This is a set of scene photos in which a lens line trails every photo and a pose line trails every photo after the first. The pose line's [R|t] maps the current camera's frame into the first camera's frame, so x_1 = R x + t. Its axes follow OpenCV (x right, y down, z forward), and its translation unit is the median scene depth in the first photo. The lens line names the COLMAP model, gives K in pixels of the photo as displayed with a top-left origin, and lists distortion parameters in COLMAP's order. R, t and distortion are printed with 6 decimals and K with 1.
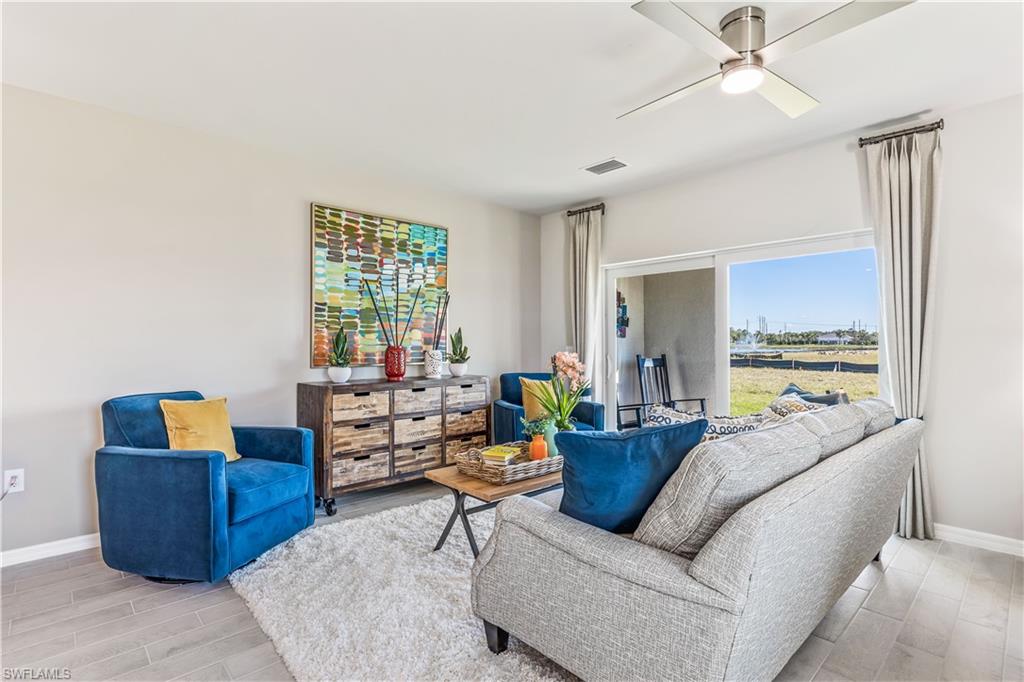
lens RADIAL K [[495.5, 0, 514.8], [0, 495.5, 343.1], [0, 0, 1]] dist [-0.011588, 0.000305]
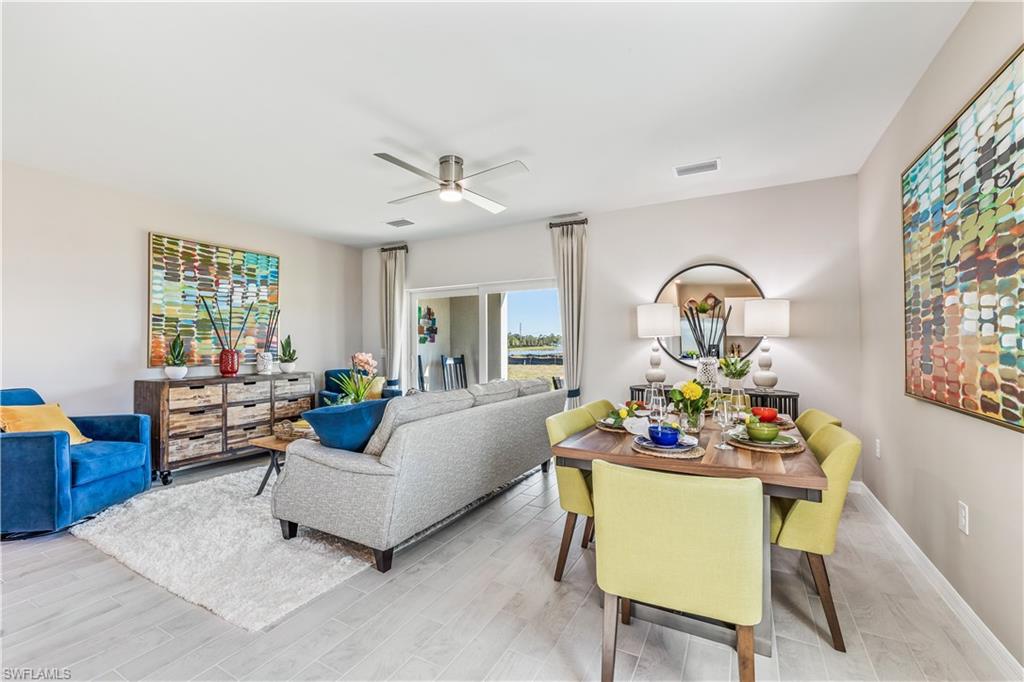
lens RADIAL K [[430.3, 0, 512.0], [0, 430.3, 341.1], [0, 0, 1]] dist [0.002740, -0.000491]
pose [[0.950676, 0.001101, 0.310184, 0.122219], [0.002554, 0.999932, -0.011374, -0.001068], [-0.310175, 0.011605, 0.950609, -0.318104]]
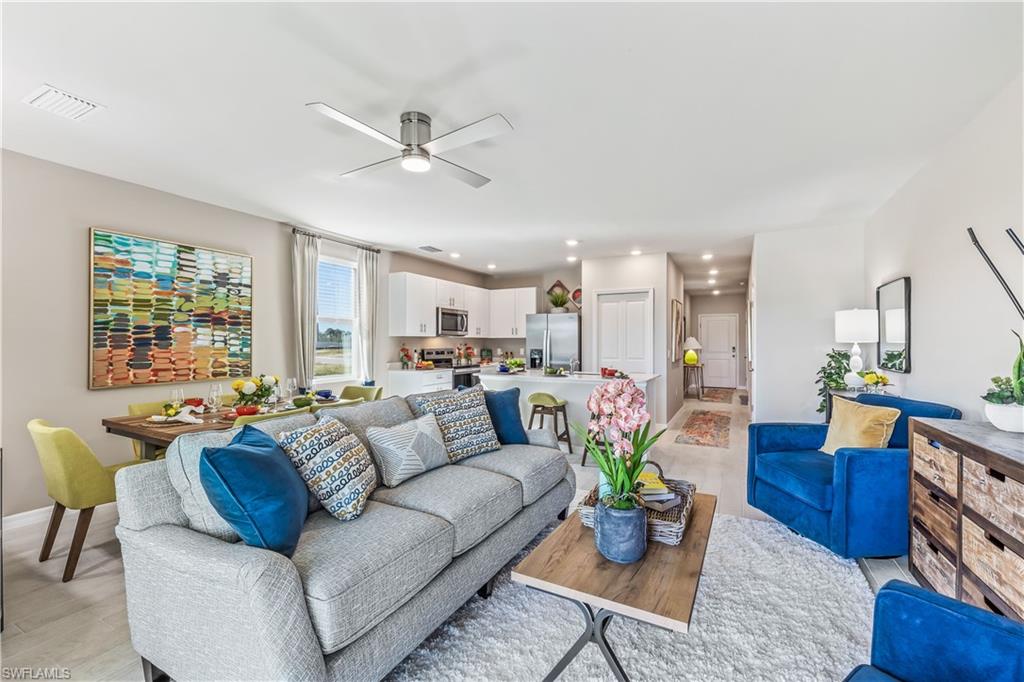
lens RADIAL K [[430.3, 0, 513.3], [0, 430.3, 341.6], [0, 0, 1]] dist [0.002740, -0.000491]
pose [[-0.945329, 0.000661, -0.326118, 0.368293], [0.000394, 1.000000, 0.000885, -0.026070], [0.326118, 0.000708, -0.945329, 1.335637]]
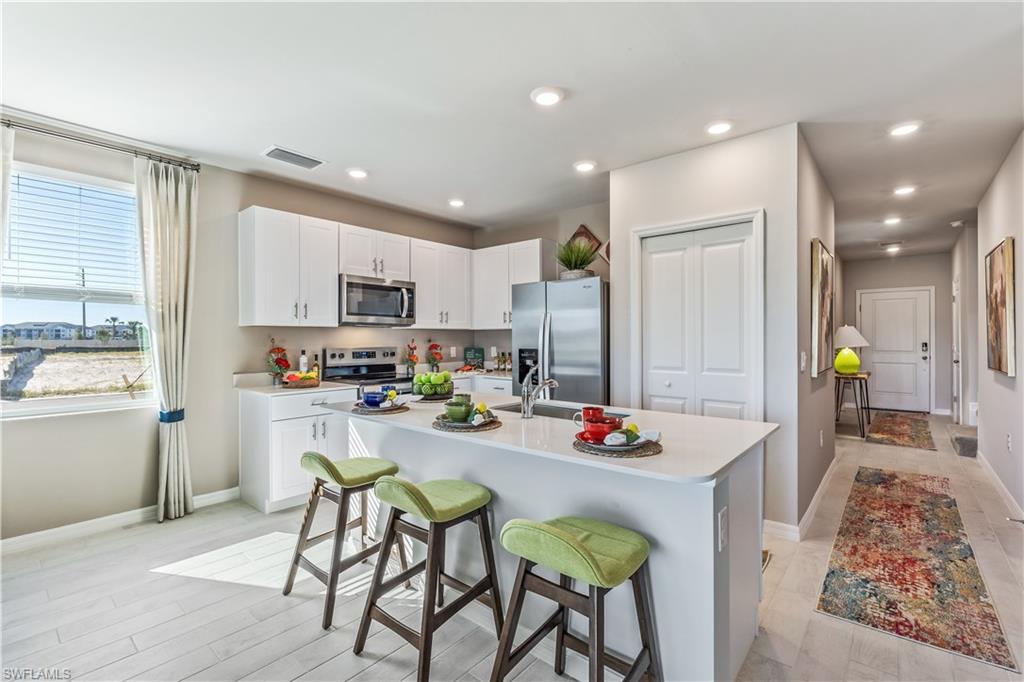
lens RADIAL K [[456.5, 0, 511.0], [0, 456.5, 339.2], [0, 0, 1]] dist [-0.003649, -0.001253]
pose [[-0.994123, 0.006146, -0.108079, -0.224971], [0.005540, 0.999967, 0.005903, -0.019641], [0.108112, 0.005270, -0.994125, 0.600099]]
